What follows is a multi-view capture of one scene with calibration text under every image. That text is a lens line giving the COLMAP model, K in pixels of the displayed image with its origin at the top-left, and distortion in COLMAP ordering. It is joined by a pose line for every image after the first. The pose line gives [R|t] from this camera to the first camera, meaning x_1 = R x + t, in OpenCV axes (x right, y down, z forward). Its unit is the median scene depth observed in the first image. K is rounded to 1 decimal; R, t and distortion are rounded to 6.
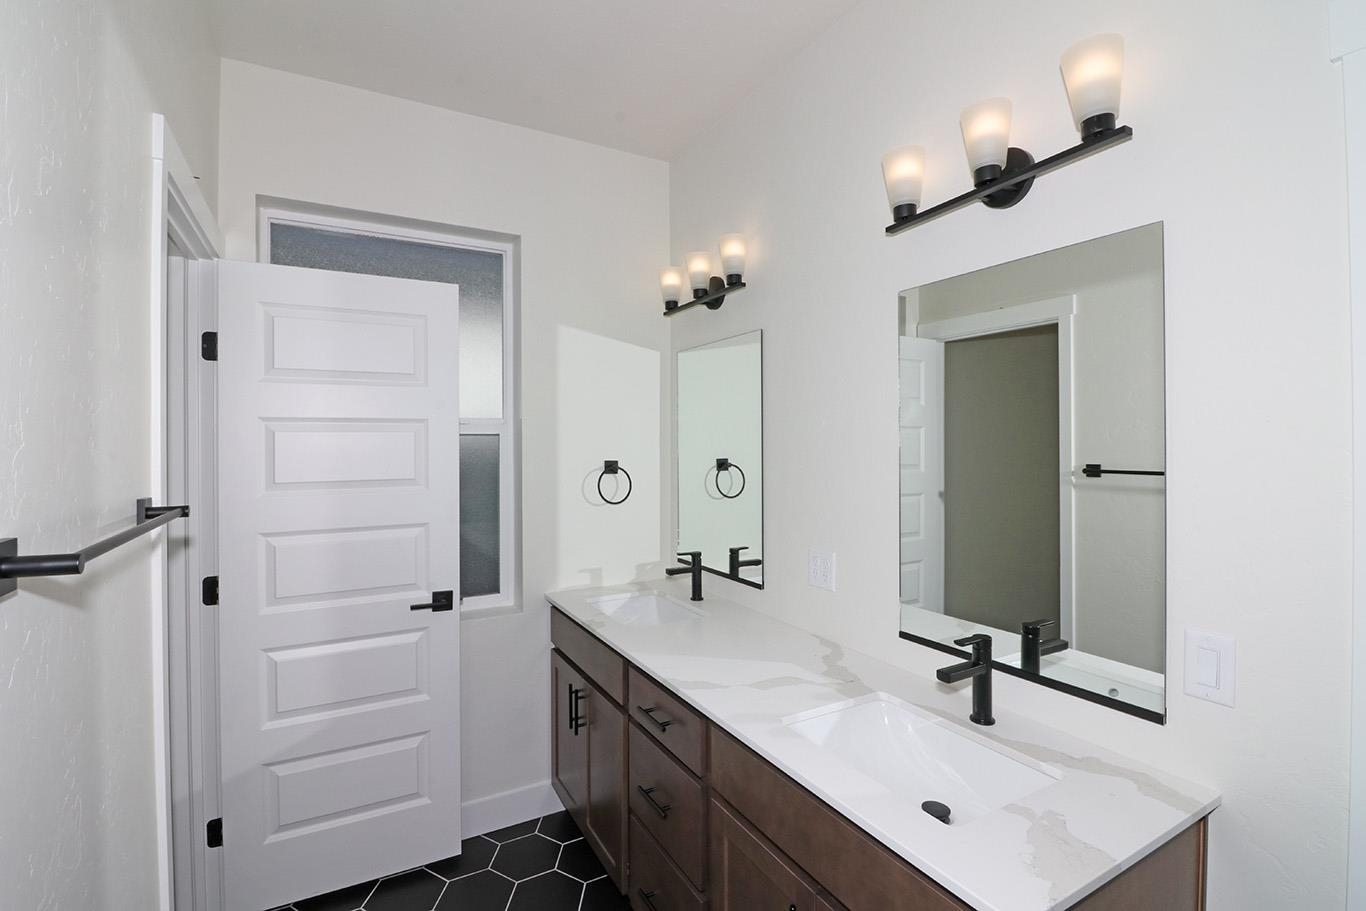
lens RADIAL K [[626.9, 0, 677.8], [0, 626.9, 441.5], [0, 0, 1]] dist [-0.001500, -0.011231]
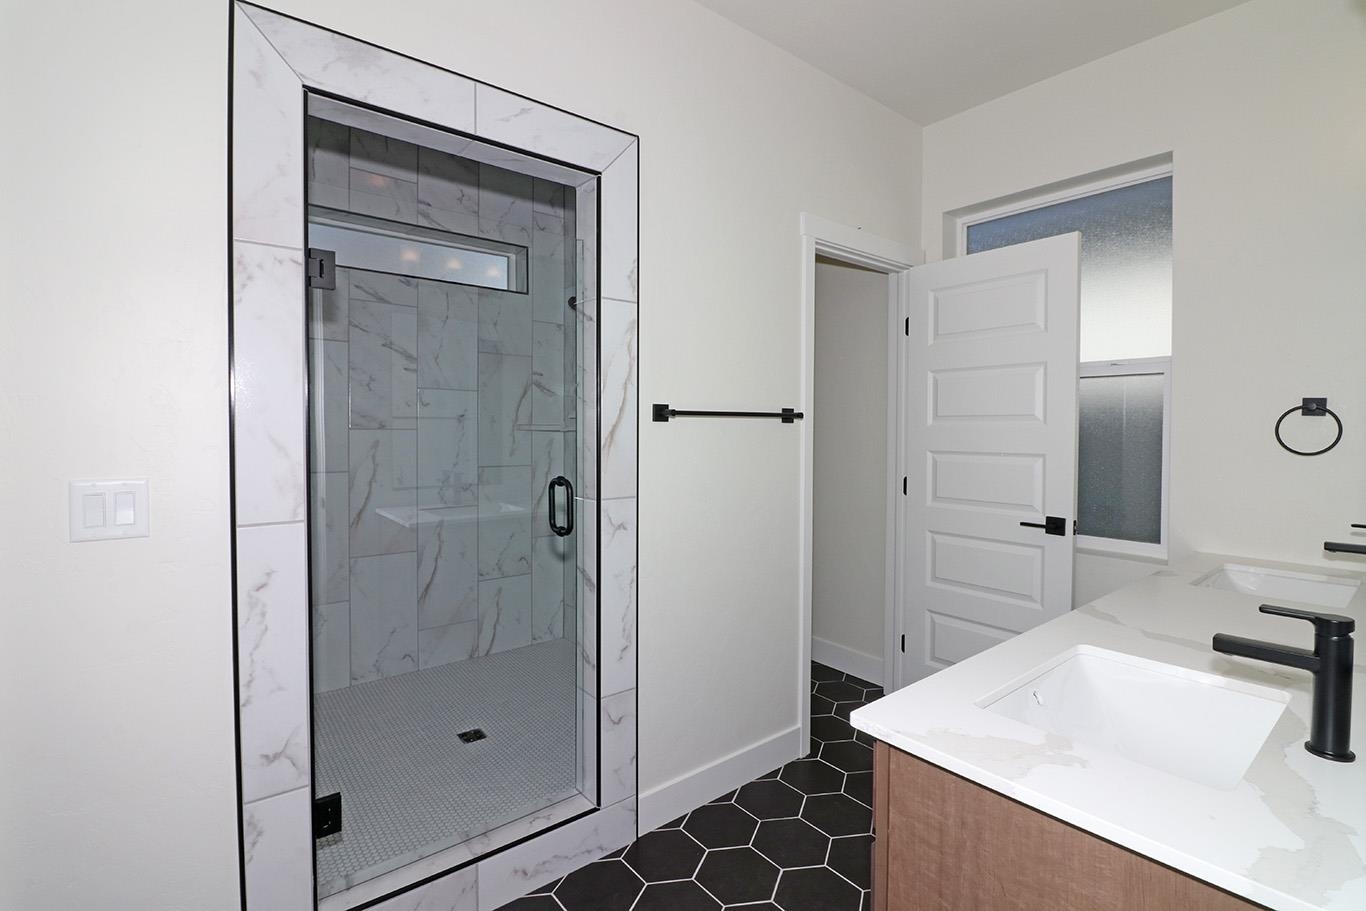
lens RADIAL K [[626.9, 0, 677.8], [0, 626.9, 441.5], [0, 0, 1]] dist [-0.001500, -0.011231]
pose [[0.163877, 0.033010, -0.985928, 0.600854], [0.004630, 0.999403, 0.034231, 0.065132], [0.986470, -0.010174, 0.163626, 0.164157]]
